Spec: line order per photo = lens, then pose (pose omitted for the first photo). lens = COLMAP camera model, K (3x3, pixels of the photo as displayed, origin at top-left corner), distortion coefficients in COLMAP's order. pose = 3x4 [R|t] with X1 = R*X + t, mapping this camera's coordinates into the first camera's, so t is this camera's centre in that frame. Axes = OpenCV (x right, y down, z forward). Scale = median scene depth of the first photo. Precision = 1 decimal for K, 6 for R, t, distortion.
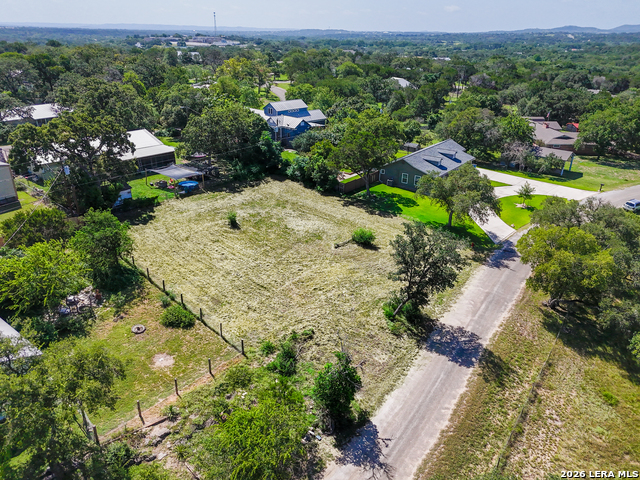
lens RADIAL K [[471.1, 0, 315.9], [0, 471.1, 240.7], [0, 0, 1]] dist [0.060628, -0.045263]
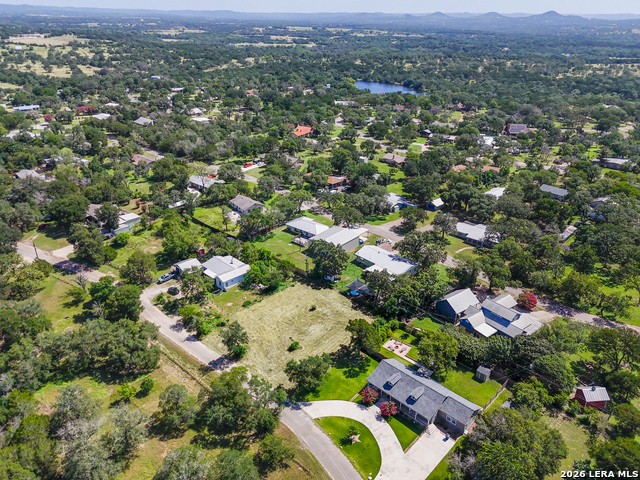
lens RADIAL K [[471.1, 0, 318.5], [0, 471.1, 243.6], [0, 0, 1]] dist [0.060628, -0.045263]
pose [[-0.123895, 0.418334, -0.899804, 2.276072], [-0.407763, 0.805228, 0.430509, -1.676580], [0.904643, 0.420244, 0.070817, 0.946319]]
